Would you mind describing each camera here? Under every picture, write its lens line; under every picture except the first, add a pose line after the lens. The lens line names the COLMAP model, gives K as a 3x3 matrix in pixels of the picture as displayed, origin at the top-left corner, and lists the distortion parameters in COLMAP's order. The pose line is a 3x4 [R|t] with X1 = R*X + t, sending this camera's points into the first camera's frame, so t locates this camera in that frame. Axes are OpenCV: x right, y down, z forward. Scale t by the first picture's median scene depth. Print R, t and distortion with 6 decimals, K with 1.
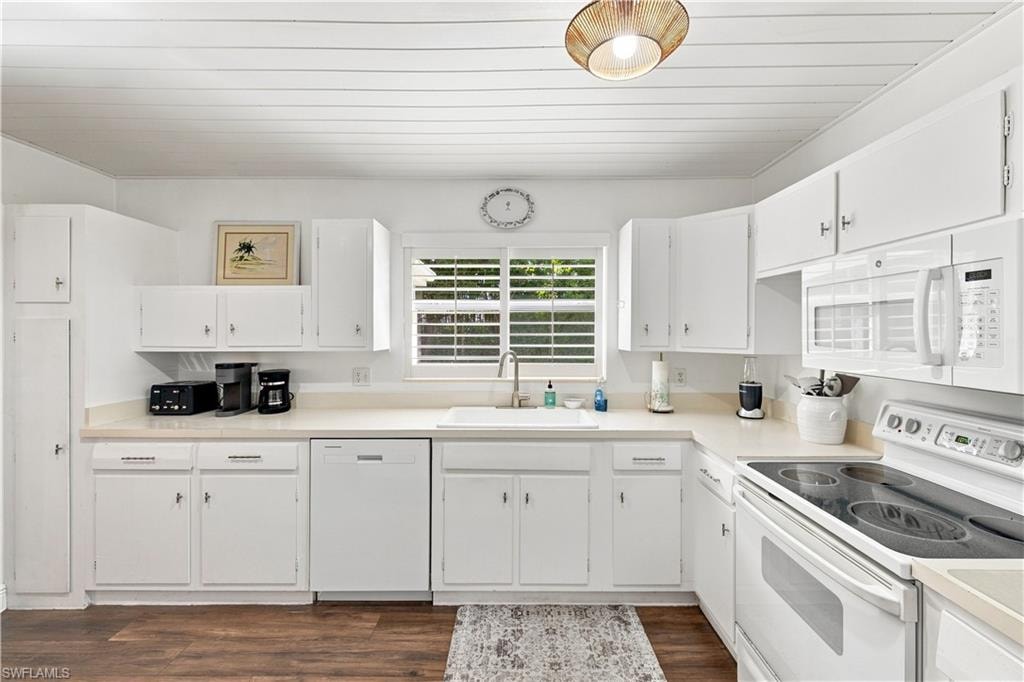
lens RADIAL K [[437.0, 0, 520.1], [0, 437.0, 328.2], [0, 0, 1]] dist [0.012242, -0.000825]
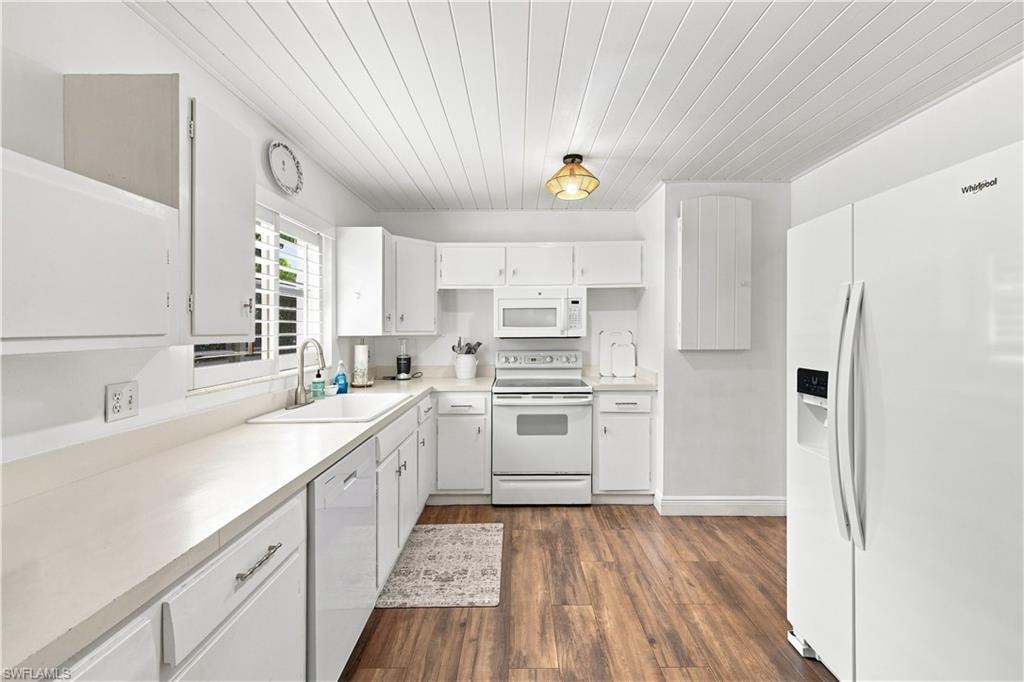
lens RADIAL K [[437.0, 0, 516.4], [0, 437.0, 327.5], [0, 0, 1]] dist [0.012242, -0.000825]
pose [[-0.001959, 0.003931, 0.999990, -1.105612], [0.001676, 0.999991, -0.003928, 0.040016], [-0.999997, 0.001669, -0.001965, 0.715855]]
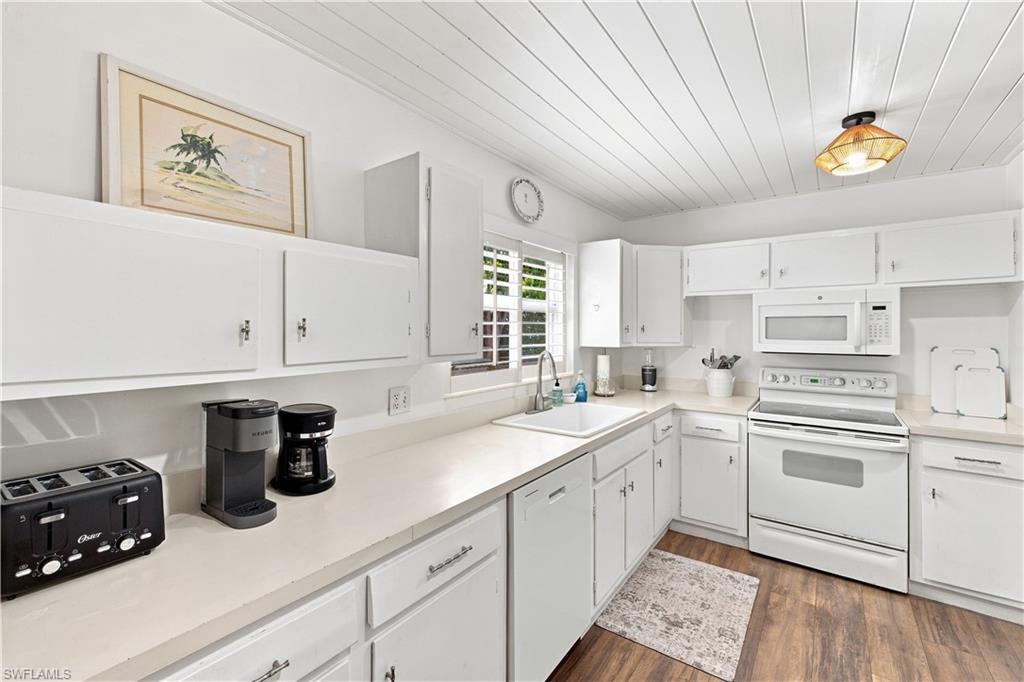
lens RADIAL K [[437.0, 0, 515.2], [0, 437.0, 322.7], [0, 0, 1]] dist [0.012242, -0.000825]
pose [[0.579515, 0.013500, 0.814850, -1.035794], [-0.005531, 0.999905, -0.012632, 0.001517], [-0.814943, 0.002814, 0.579534, 0.607802]]
